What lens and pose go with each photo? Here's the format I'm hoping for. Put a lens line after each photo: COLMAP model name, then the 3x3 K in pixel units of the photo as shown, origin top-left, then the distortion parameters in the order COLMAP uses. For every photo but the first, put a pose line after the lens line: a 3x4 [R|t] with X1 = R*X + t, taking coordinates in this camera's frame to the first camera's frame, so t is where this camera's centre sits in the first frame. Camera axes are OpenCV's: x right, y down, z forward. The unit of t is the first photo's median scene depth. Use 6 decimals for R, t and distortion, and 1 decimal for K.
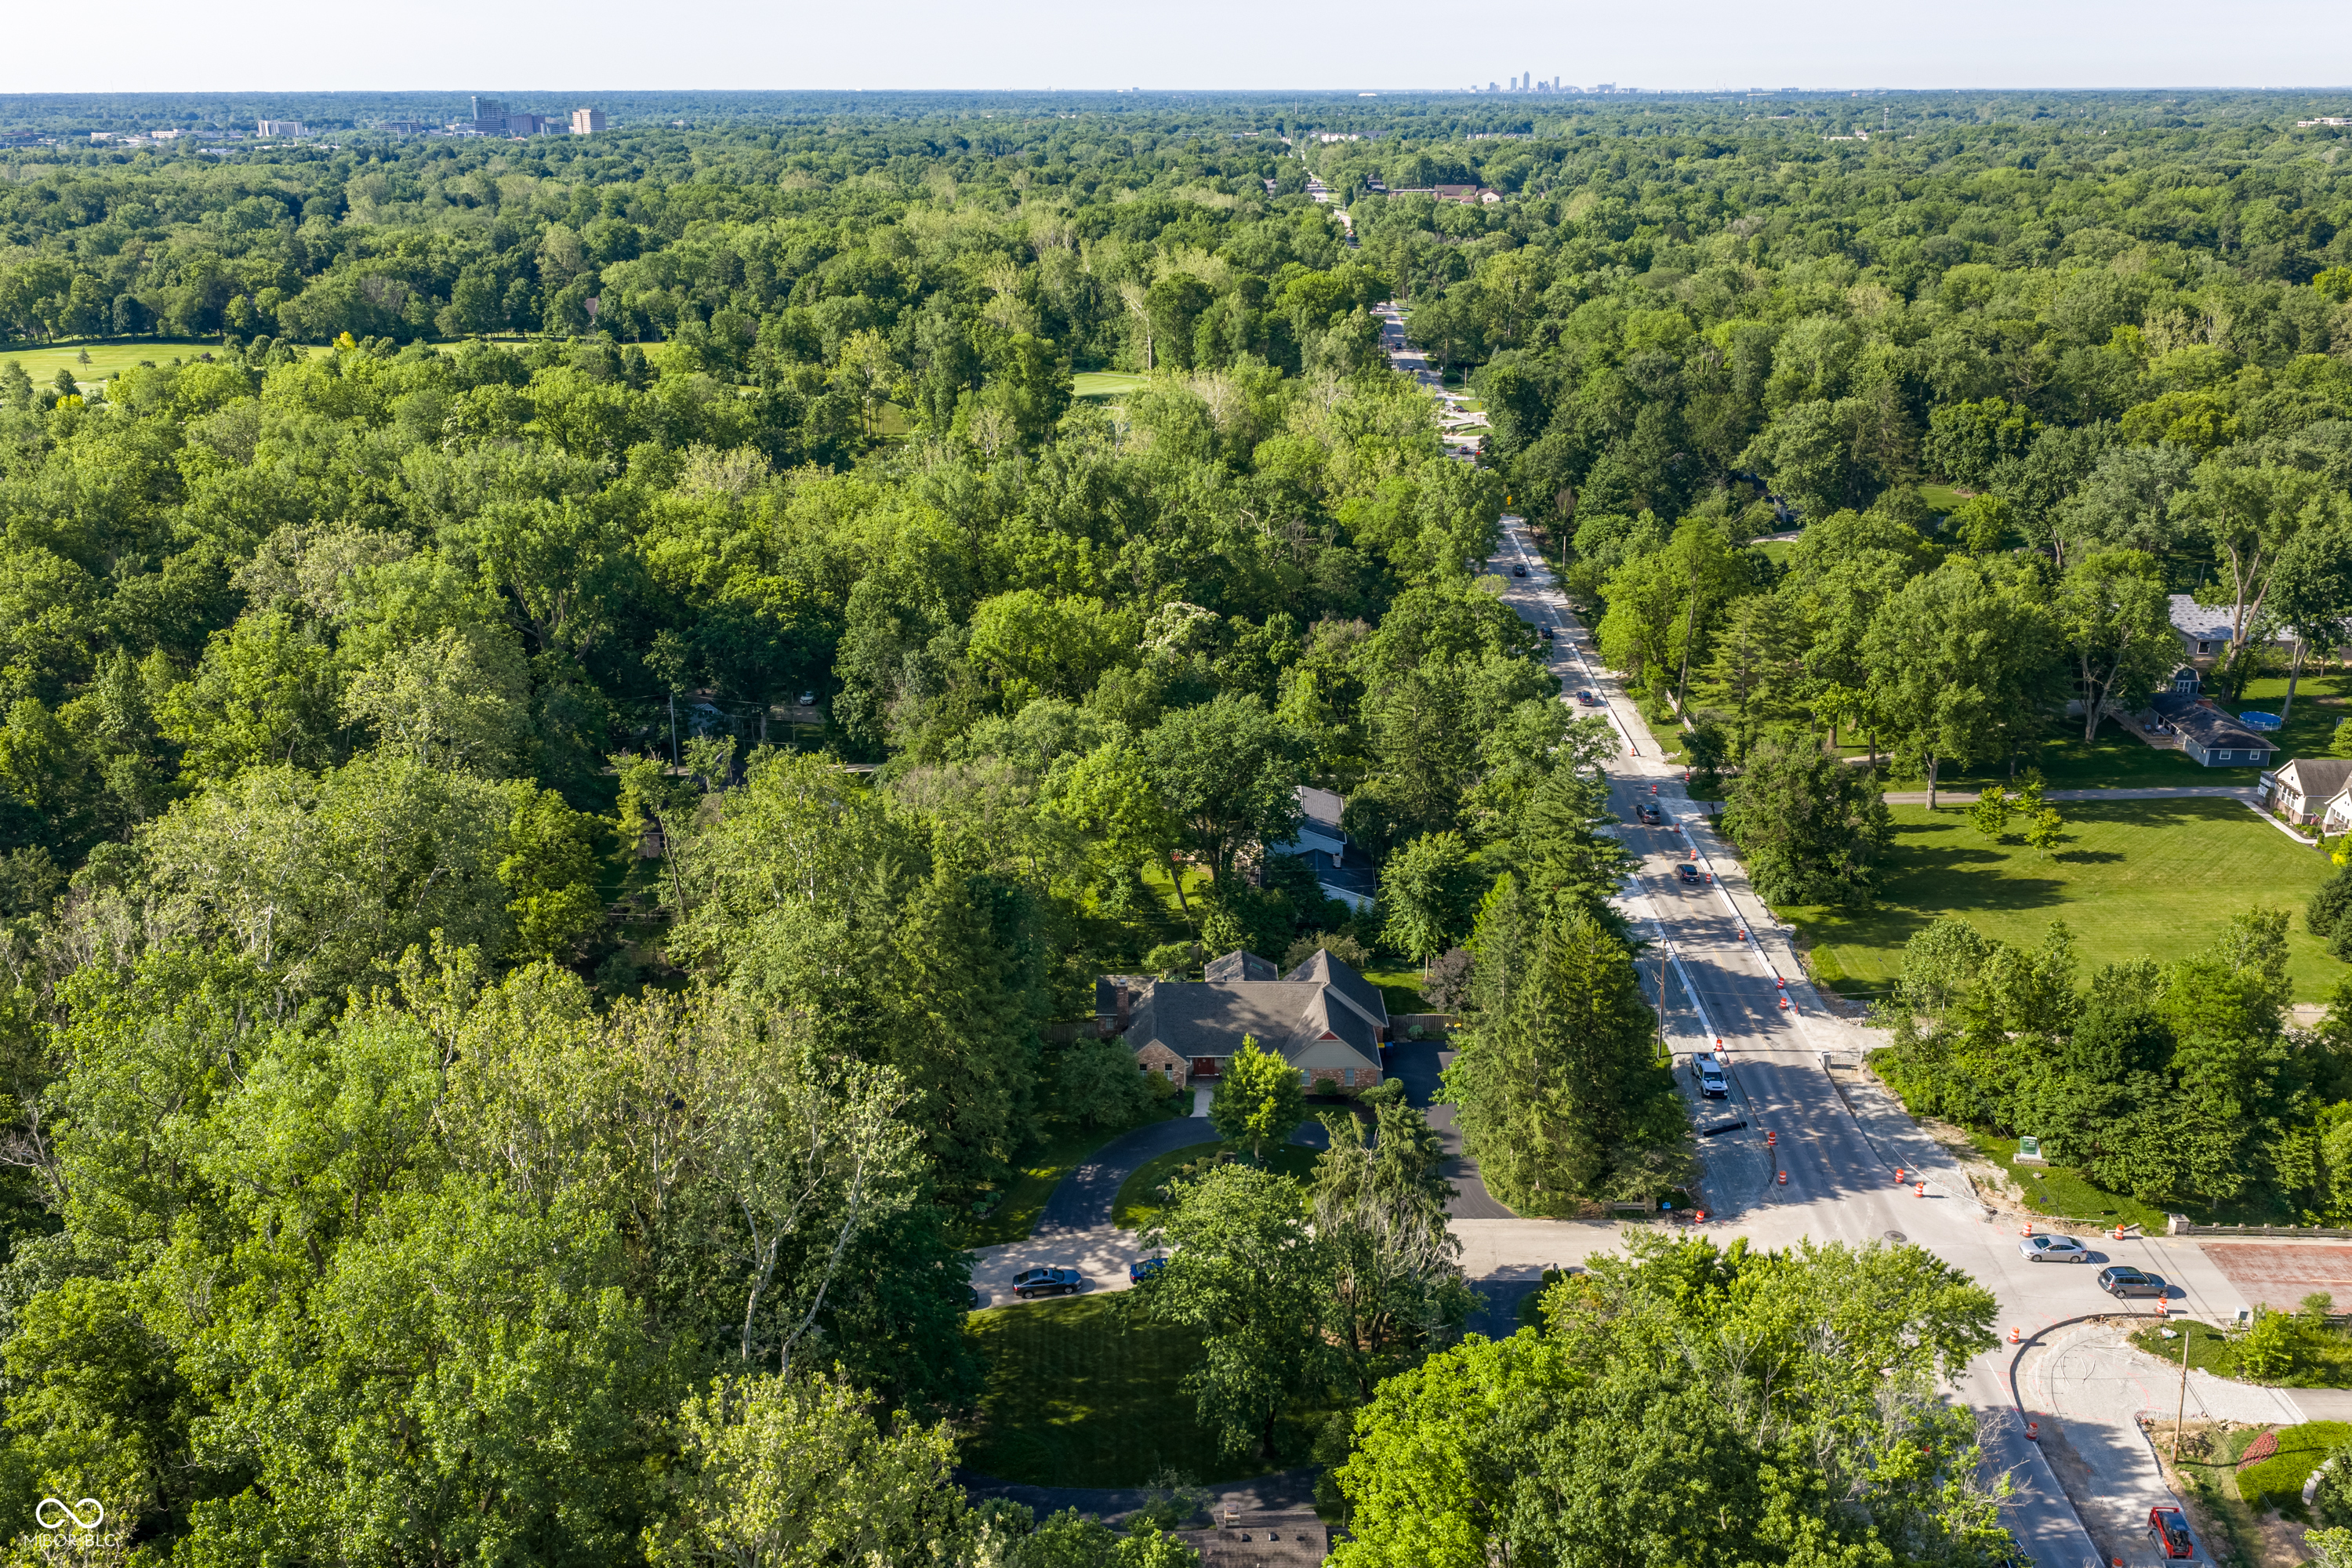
lens RADIAL K [[1934.0, 0, 1187.4], [0, 1934.0, 784.5], [0, 0, 1]] dist [0.007139, -0.025608]
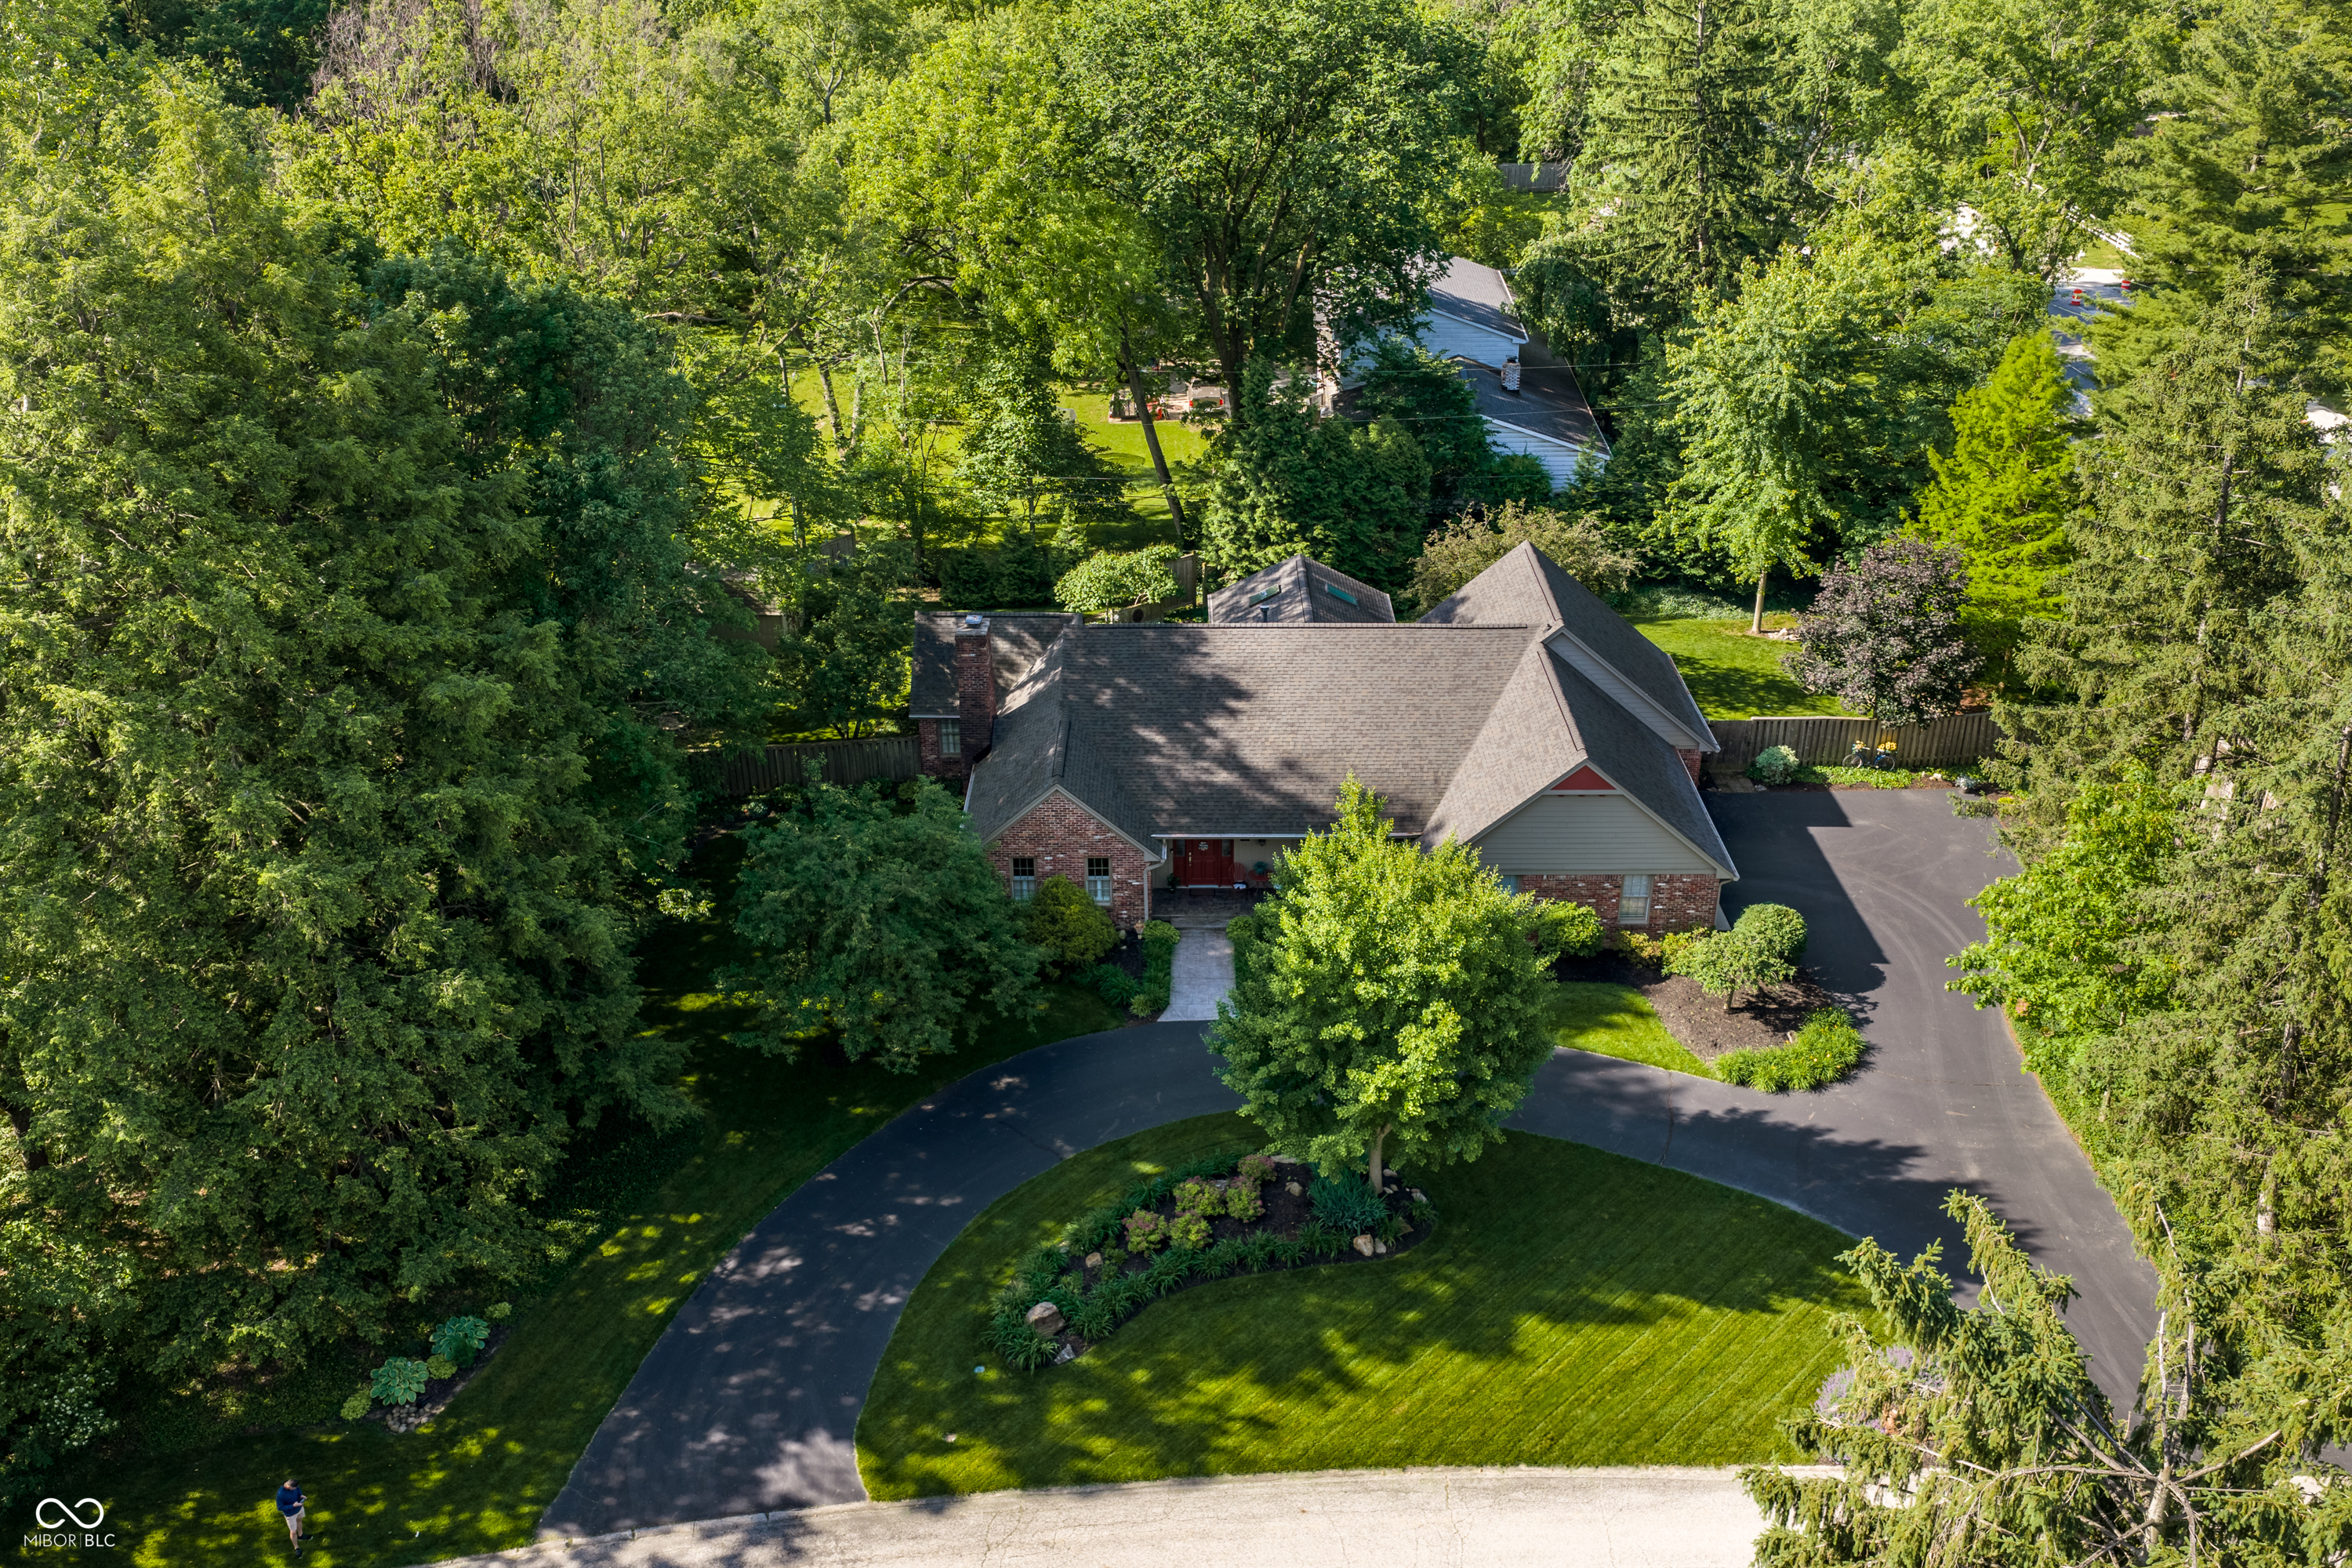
lens RADIAL K [[1934.0, 0, 1187.4], [0, 1934.0, 784.5], [0, 0, 1]] dist [0.007139, -0.025608]
pose [[0.999984, 0.001431, -0.005543, 0.006645], [-0.000630, 0.989895, 0.141802, 0.073258], [0.005690, -0.141796, 0.989880, 0.582939]]
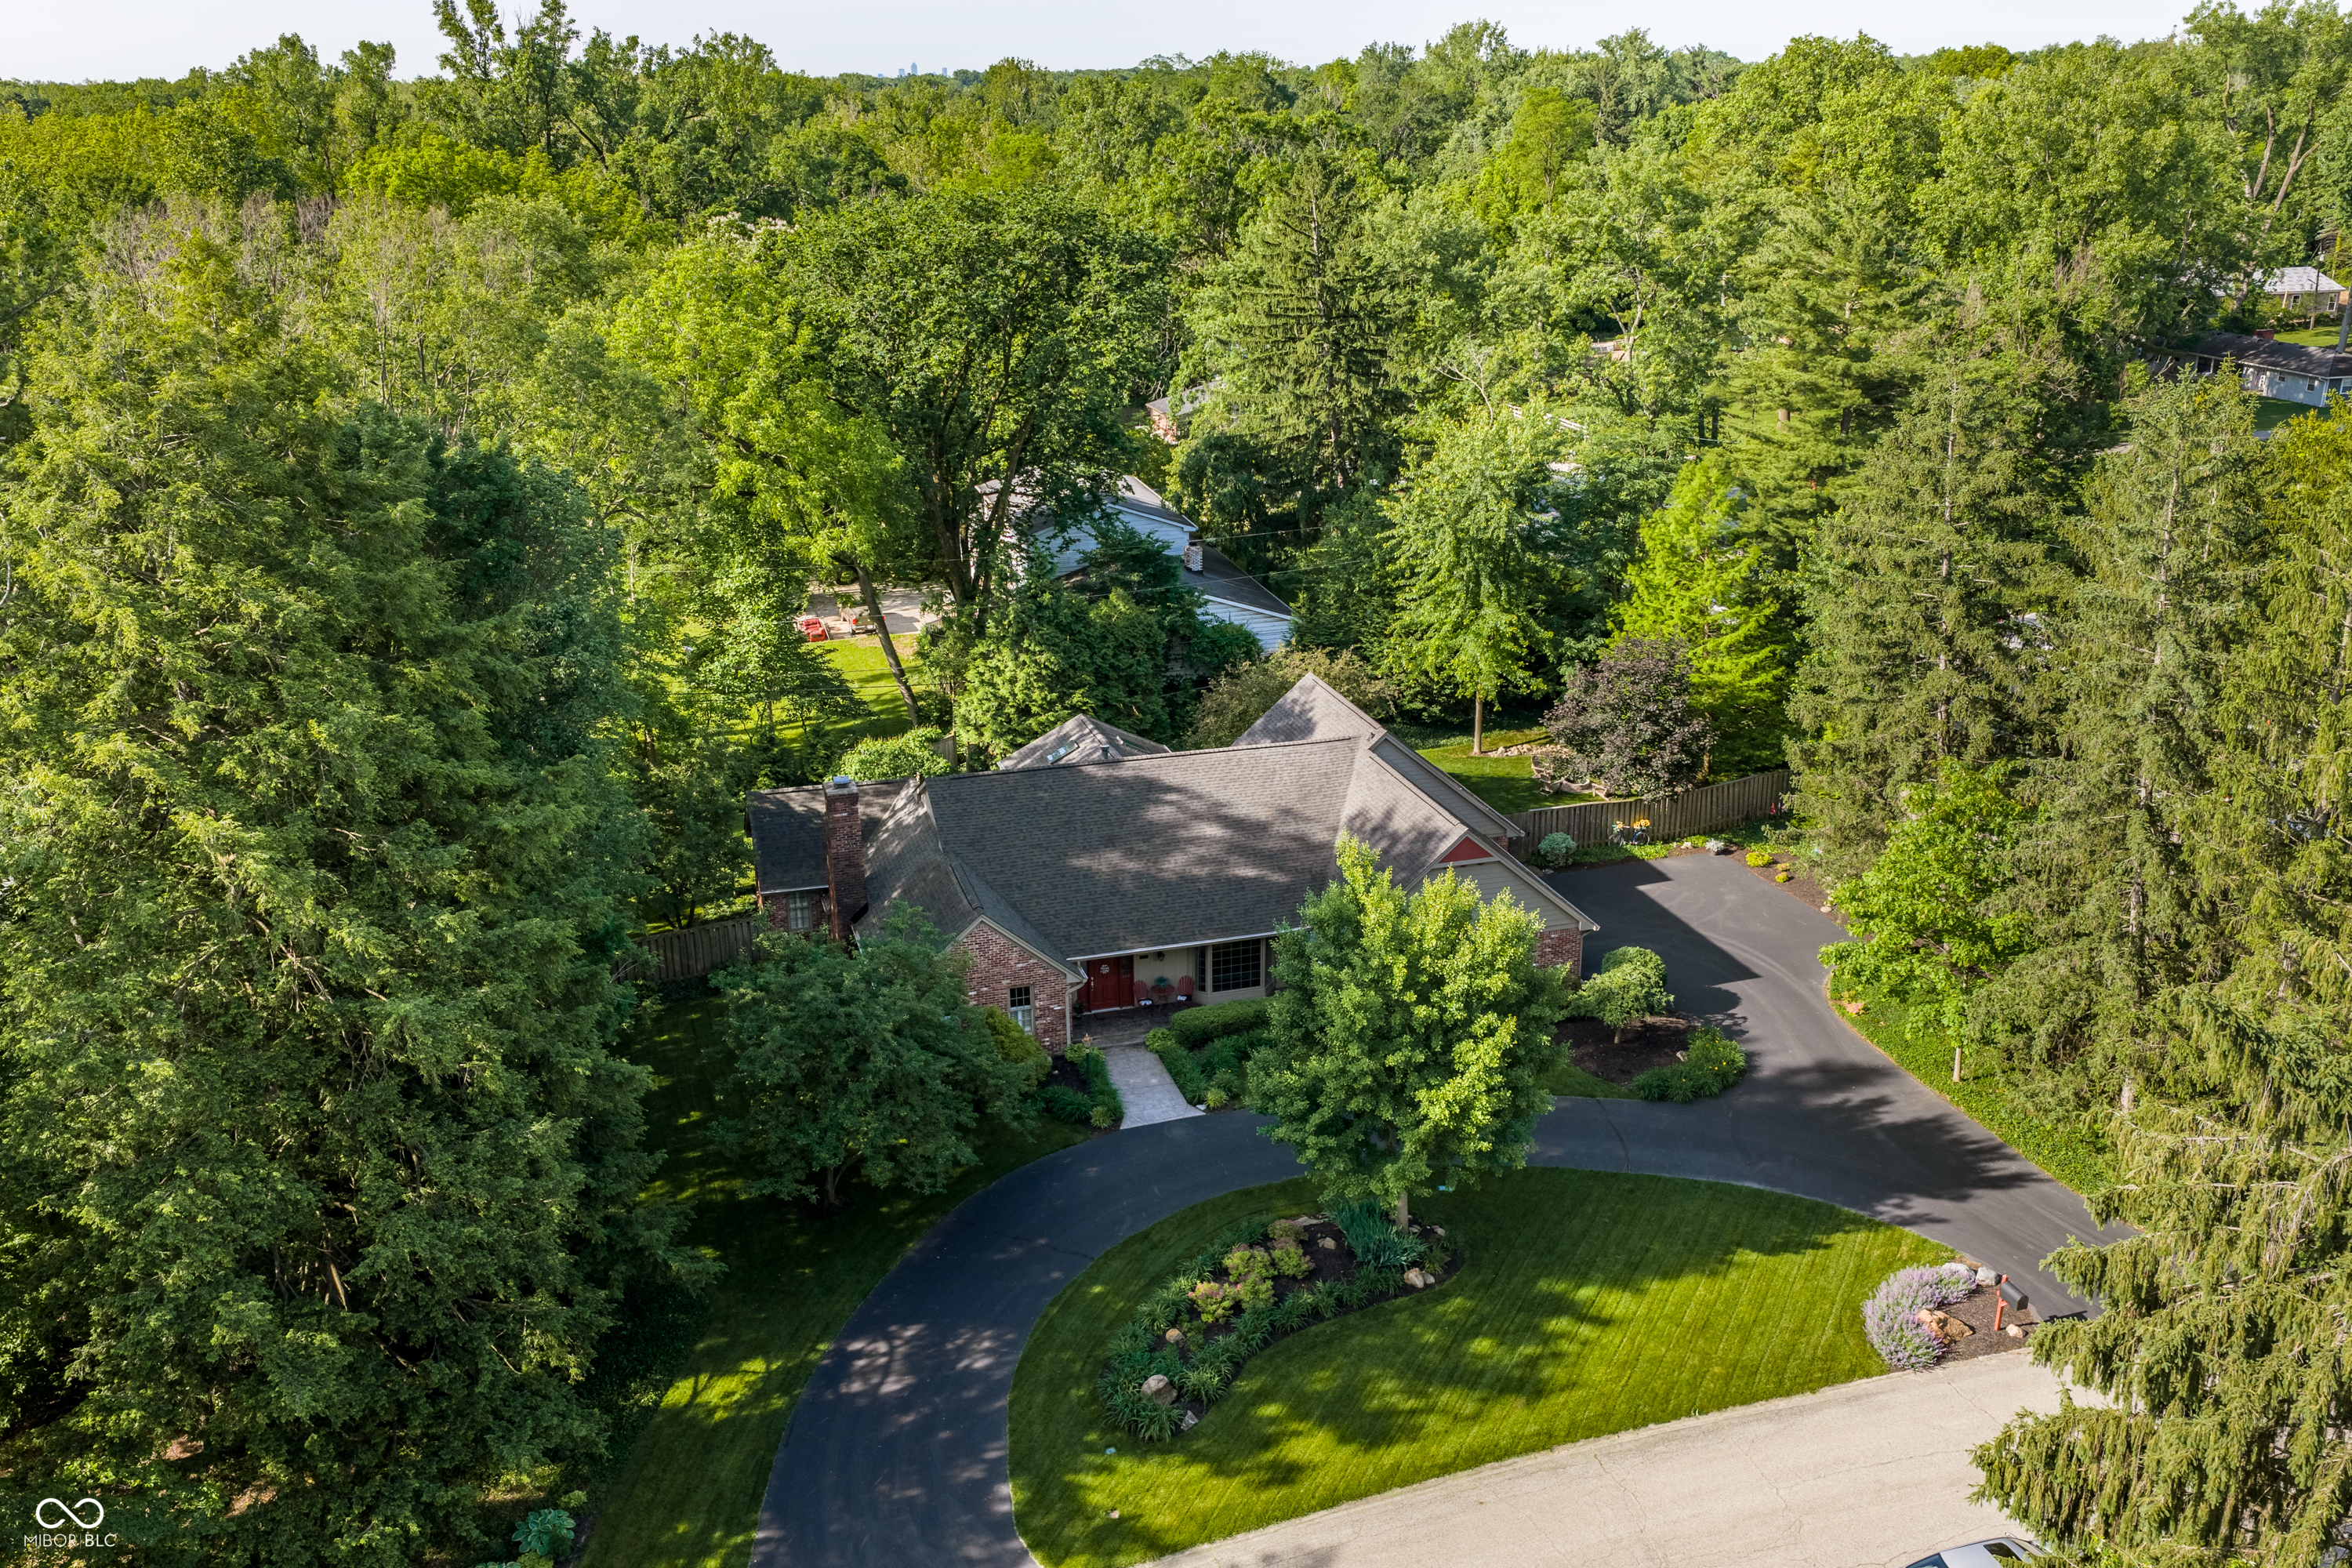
lens RADIAL K [[1942.2, 0, 1165.2], [0, 1942.2, 791.1], [0, 0, 1]] dist [0.005694, -0.005381]
pose [[0.959415, -0.098472, 0.264246, -0.063801], [0.098201, 0.995064, 0.014271, 0.094027], [-0.264347, 0.012257, 0.964350, 0.577077]]
